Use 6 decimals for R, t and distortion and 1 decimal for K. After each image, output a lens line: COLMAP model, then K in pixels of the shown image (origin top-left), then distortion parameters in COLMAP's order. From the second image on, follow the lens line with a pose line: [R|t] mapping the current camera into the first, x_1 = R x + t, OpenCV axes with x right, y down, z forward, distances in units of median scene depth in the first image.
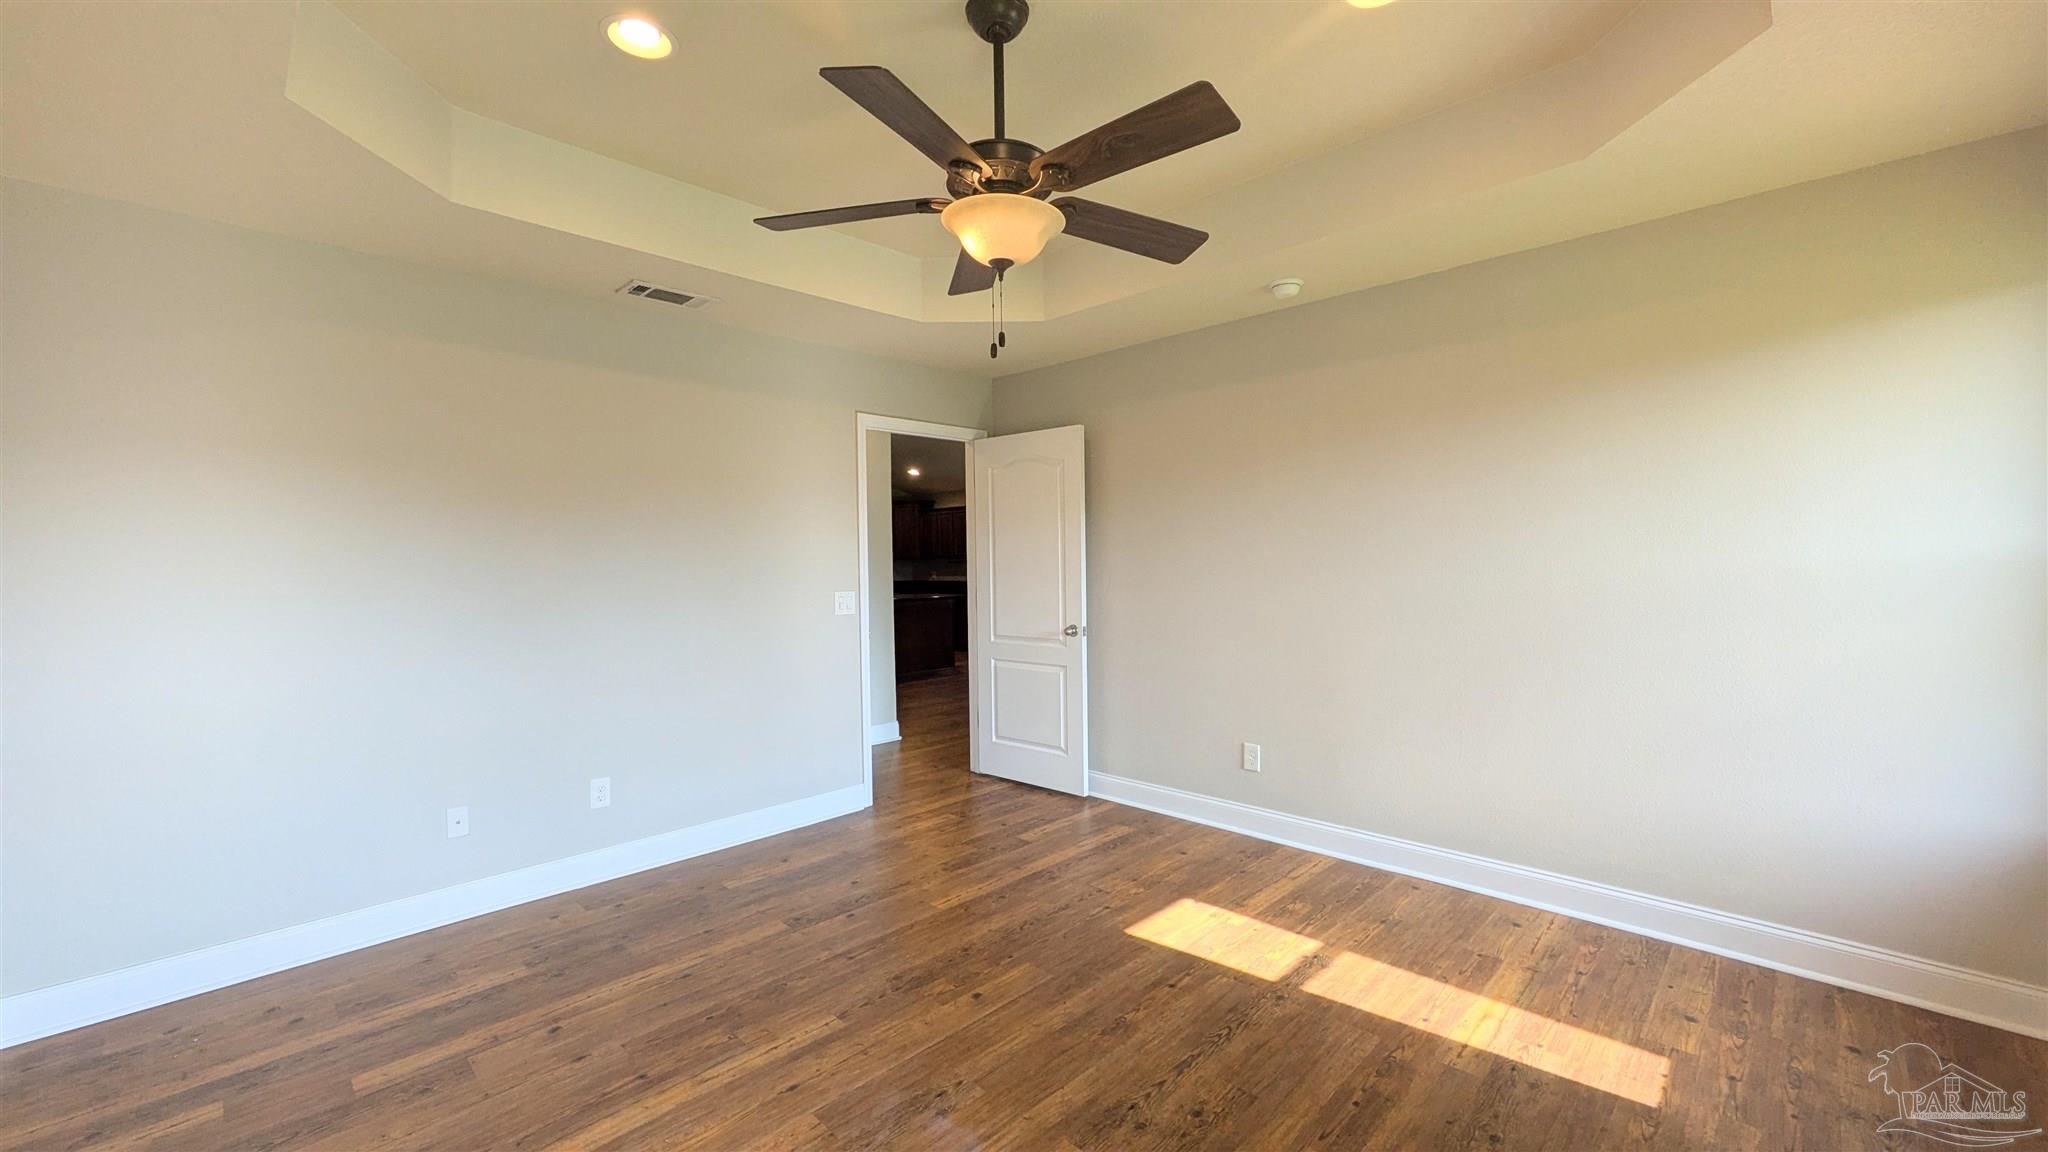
lens RADIAL K [[802.9, 0, 1028.4], [0, 802.9, 583.8], [0, 0, 1]] dist [-0.002913, 0.002185]
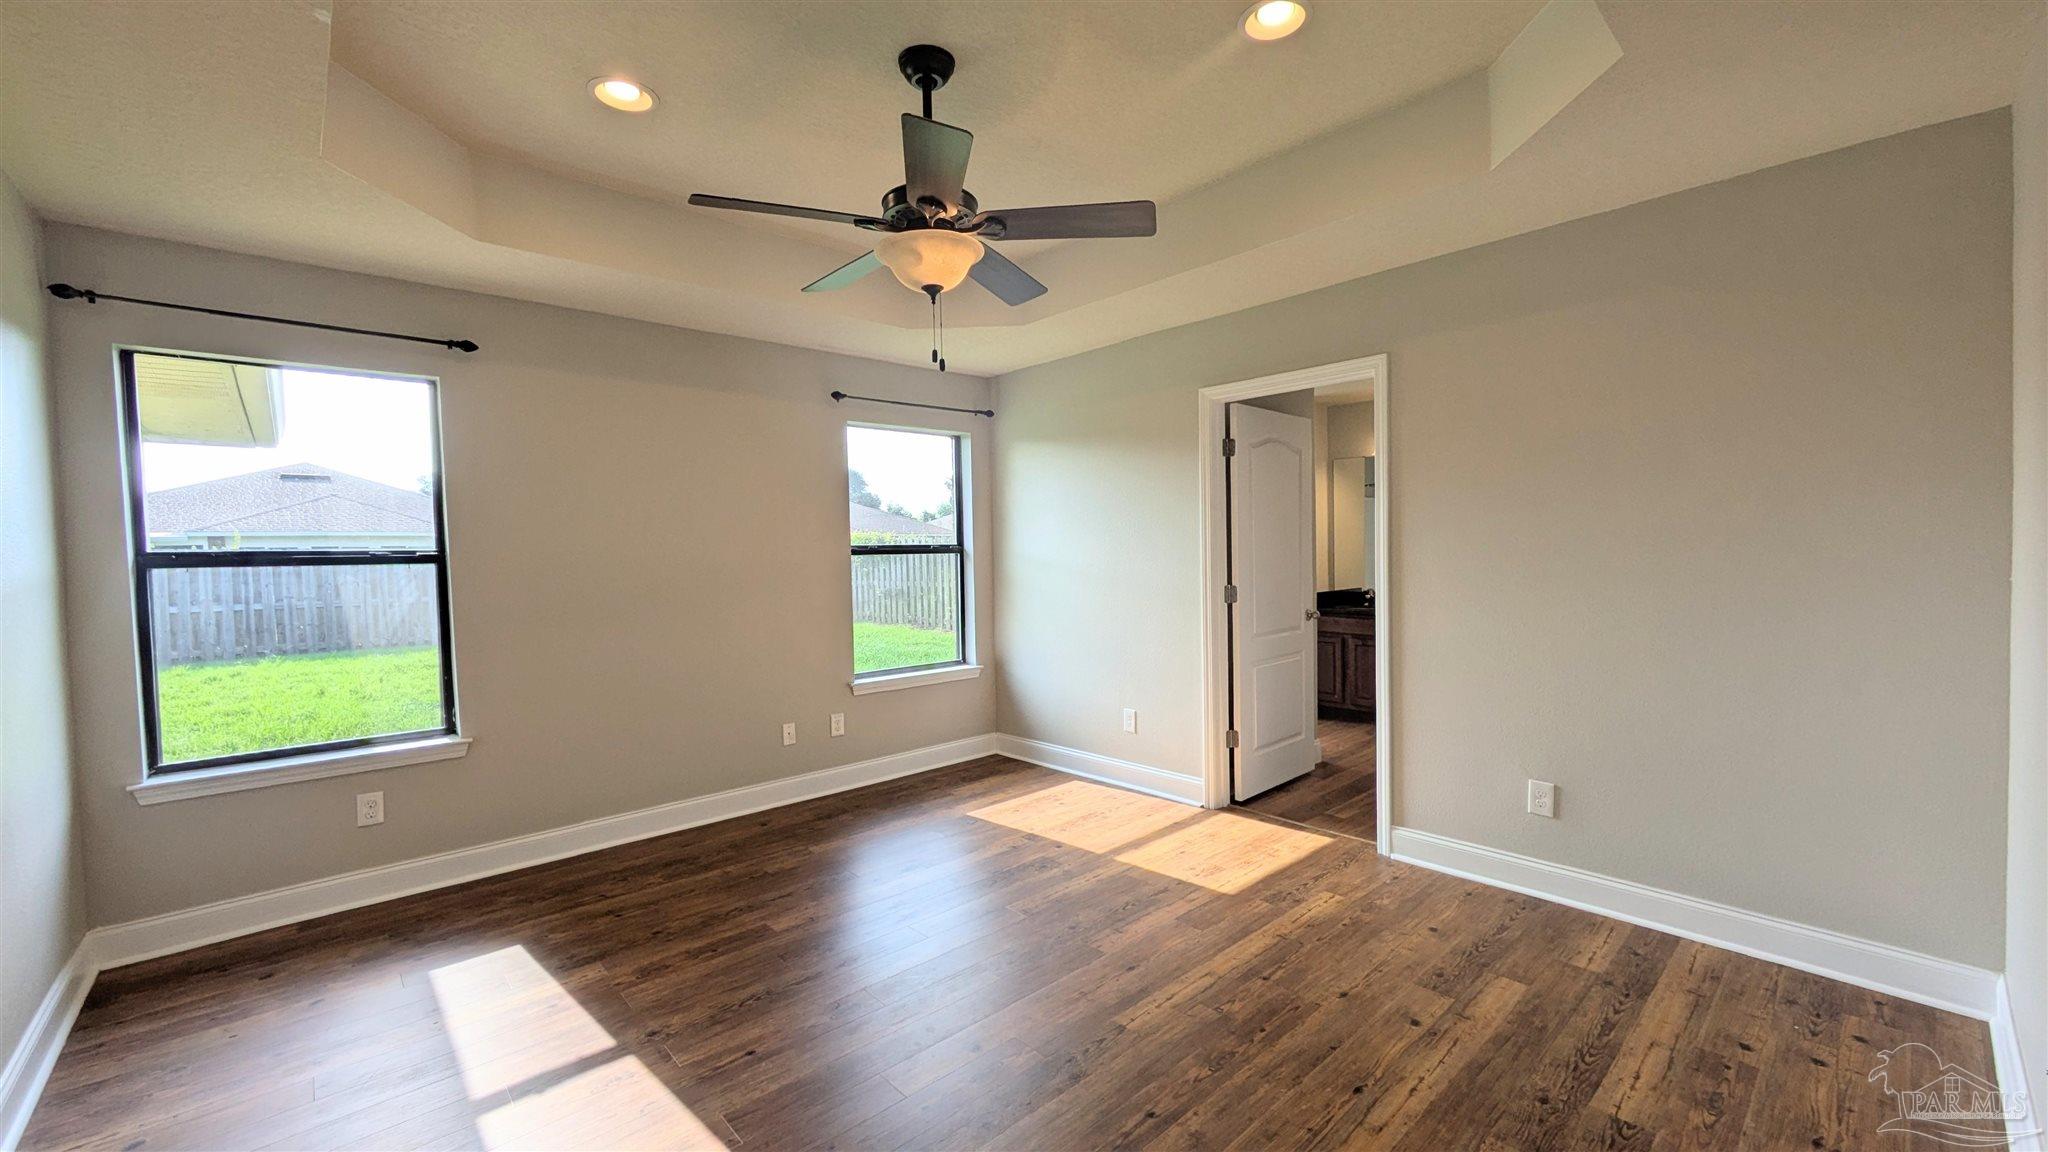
lens RADIAL K [[802.9, 0, 1029.1], [0, 802.9, 579.4], [0, 0, 1]] dist [-0.002913, 0.002185]
pose [[-0.997778, 0.031757, 0.058574, -0.172288], [0.035556, 0.997252, 0.064995, -0.047437], [-0.056349, 0.066933, -0.996165, 1.674423]]
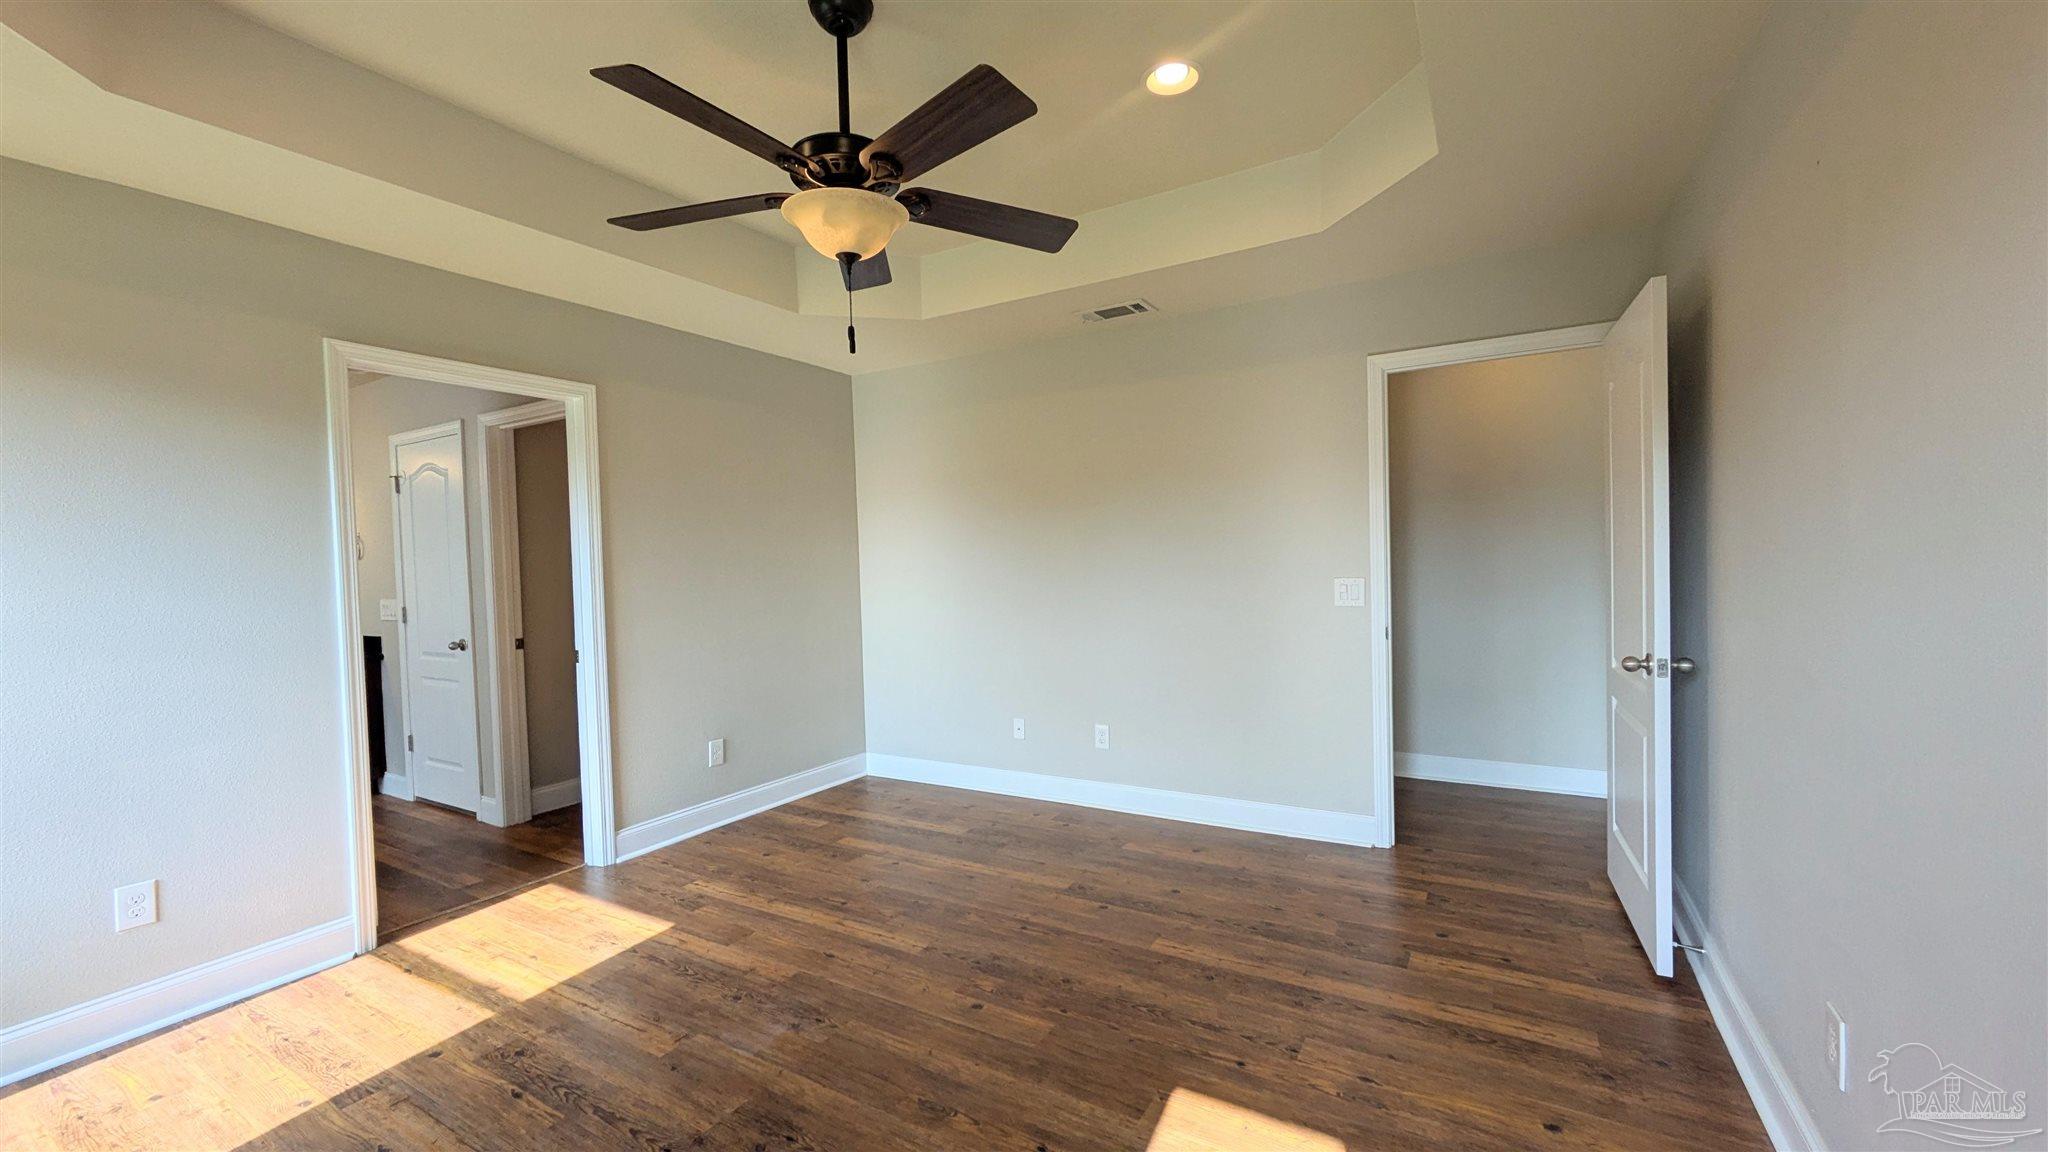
lens RADIAL K [[802.9, 0, 1029.5], [0, 802.9, 576.6], [0, 0, 1]] dist [-0.002913, 0.002185]
pose [[0.238526, 0.030809, -0.970647, 0.787289], [-0.003931, 0.999519, 0.030759, -0.025991], [0.971128, -0.003521, 0.238532, 0.760568]]
